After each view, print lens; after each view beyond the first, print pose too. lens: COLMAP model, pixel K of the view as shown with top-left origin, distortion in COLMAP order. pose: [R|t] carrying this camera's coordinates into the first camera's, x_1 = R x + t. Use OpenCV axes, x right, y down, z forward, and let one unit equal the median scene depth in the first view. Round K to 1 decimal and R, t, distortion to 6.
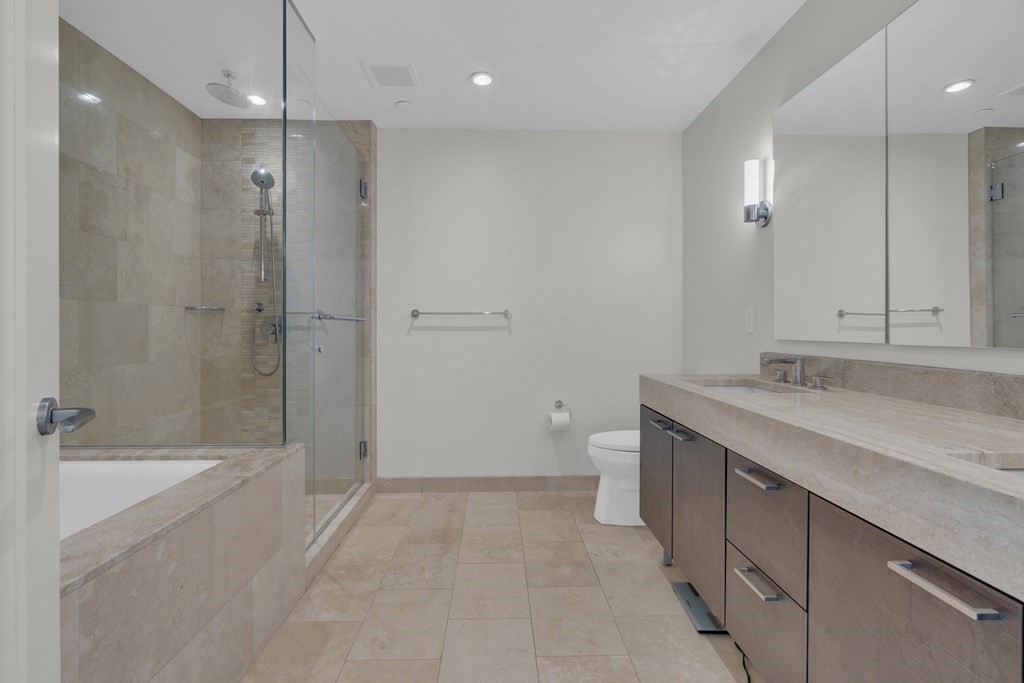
lens RADIAL K [[464.1, 0, 510.5], [0, 464.1, 334.5], [0, 0, 1]] dist [-0.011122, -0.000057]
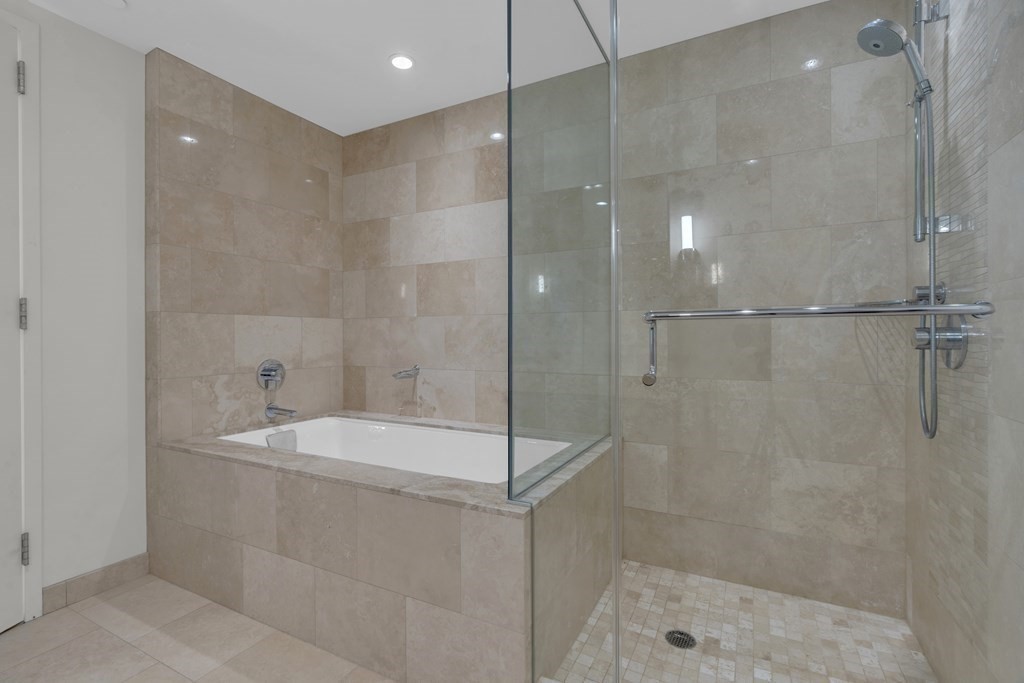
lens RADIAL K [[464.1, 0, 510.4], [0, 464.1, 338.5], [0, 0, 1]] dist [-0.011122, -0.000057]
pose [[-0.490799, 0.003579, -0.871265, 0.124752], [-0.005780, 0.999956, 0.007364, -0.017100], [0.871254, 0.008650, -0.490757, 1.179140]]
